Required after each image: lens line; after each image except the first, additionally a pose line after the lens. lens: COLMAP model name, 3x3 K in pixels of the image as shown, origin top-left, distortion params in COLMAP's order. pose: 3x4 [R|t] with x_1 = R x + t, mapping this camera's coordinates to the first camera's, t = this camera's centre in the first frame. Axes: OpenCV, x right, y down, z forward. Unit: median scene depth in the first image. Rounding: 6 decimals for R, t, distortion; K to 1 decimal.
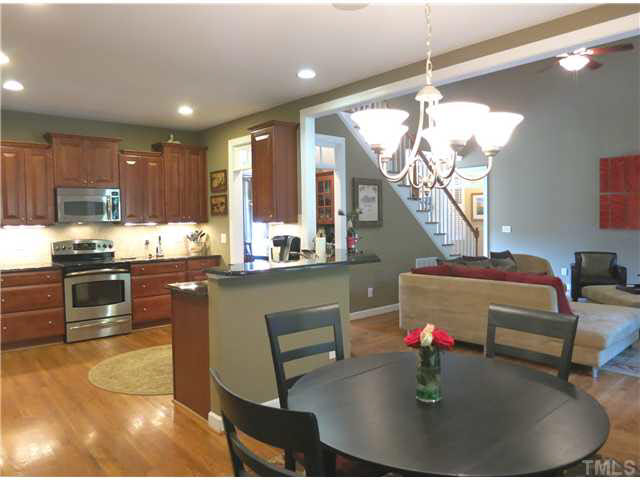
lens RADIAL K [[463.6, 0, 321.8], [0, 463.6, 241.5], [0, 0, 1]] dist [-0.044565, 0.002677]
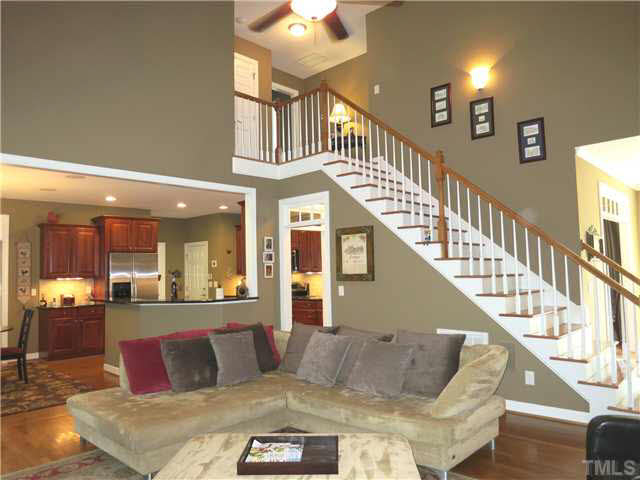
lens RADIAL K [[463.6, 0, 322.0], [0, 463.6, 238.2], [0, 0, 1]] dist [-0.044565, 0.002677]
pose [[0.091711, -0.051734, -0.994441, 0.992944], [-0.025315, 0.998206, -0.054264, -0.063029], [0.995464, 0.030151, 0.090237, 0.853597]]
